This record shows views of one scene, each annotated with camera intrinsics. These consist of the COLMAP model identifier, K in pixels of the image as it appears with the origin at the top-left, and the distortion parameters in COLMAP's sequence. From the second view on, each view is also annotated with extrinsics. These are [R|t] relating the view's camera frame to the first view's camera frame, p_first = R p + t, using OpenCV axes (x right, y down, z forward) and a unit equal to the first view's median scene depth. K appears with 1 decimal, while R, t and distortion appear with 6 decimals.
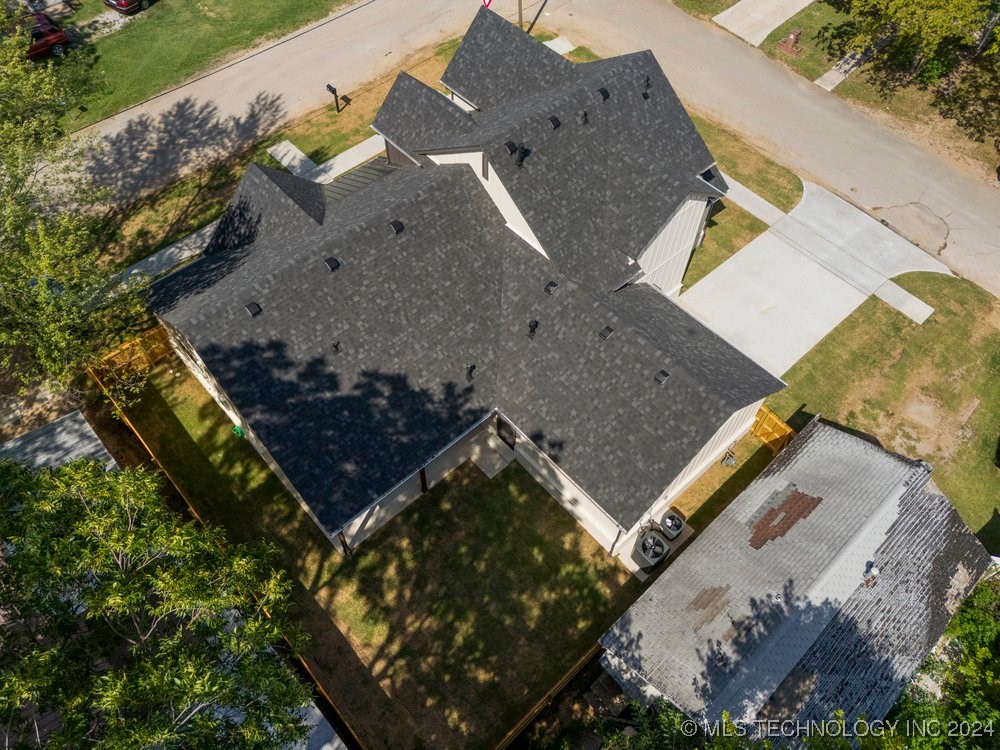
lens RADIAL K [[727.9, 0, 500.0], [0, 727.9, 375.0], [0, 0, 1]] dist [0.045765, -0.002744]
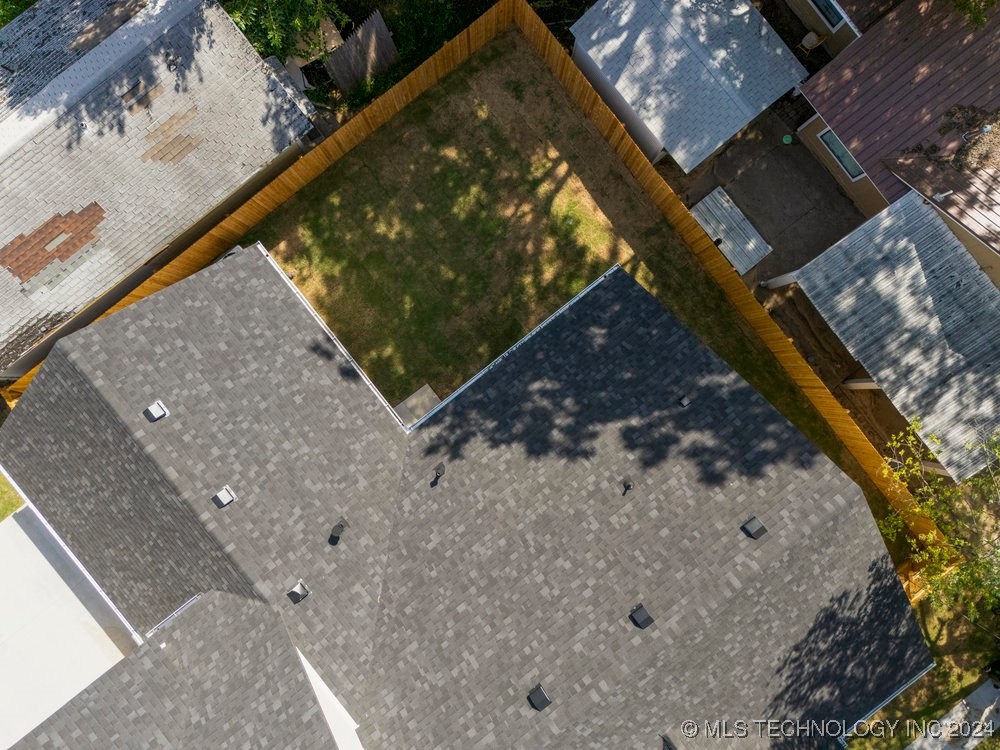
lens RADIAL K [[725.2, 0, 514.4], [0, 725.2, 375.2], [0, 0, 1]] dist [0.005513, -0.003680]
pose [[-0.995107, -0.076532, -0.062492, -0.064601], [0.027918, -0.824493, 0.565183, -0.324960], [-0.094779, 0.560673, 0.822595, 0.370497]]
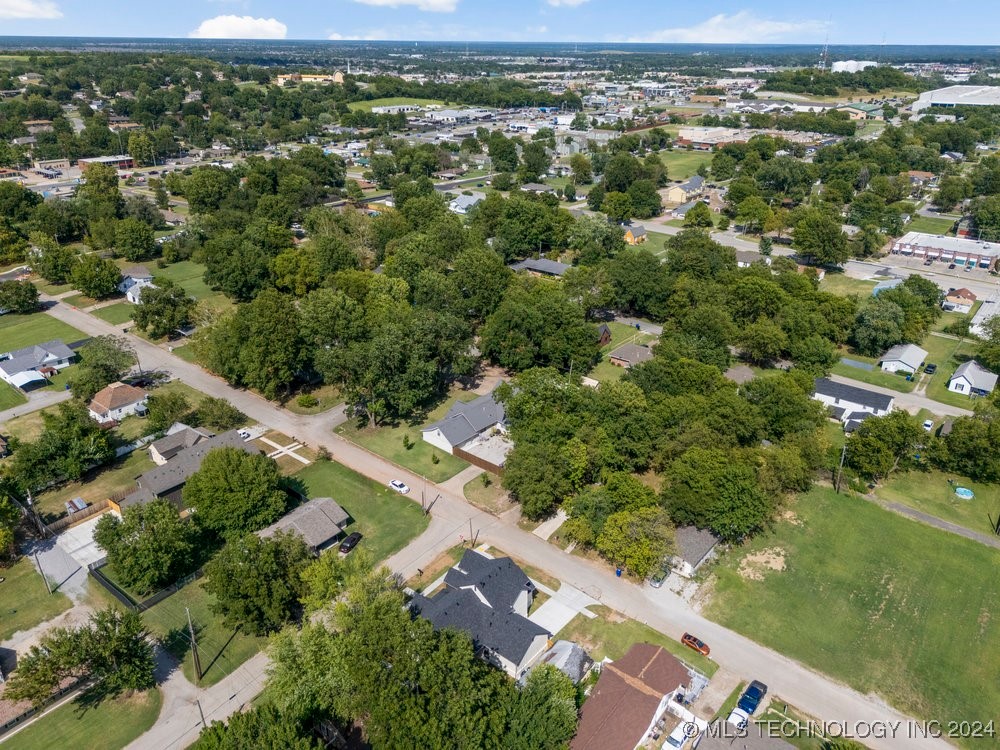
lens RADIAL K [[727.9, 0, 500.0], [0, 727.9, 375.0], [0, 0, 1]] dist [0.045765, -0.002744]
pose [[0.987573, -0.069692, 0.140867, -0.426577], [0.132872, 0.848931, -0.511528, 0.947284], [-0.083937, 0.523888, 0.847641, -3.613542]]
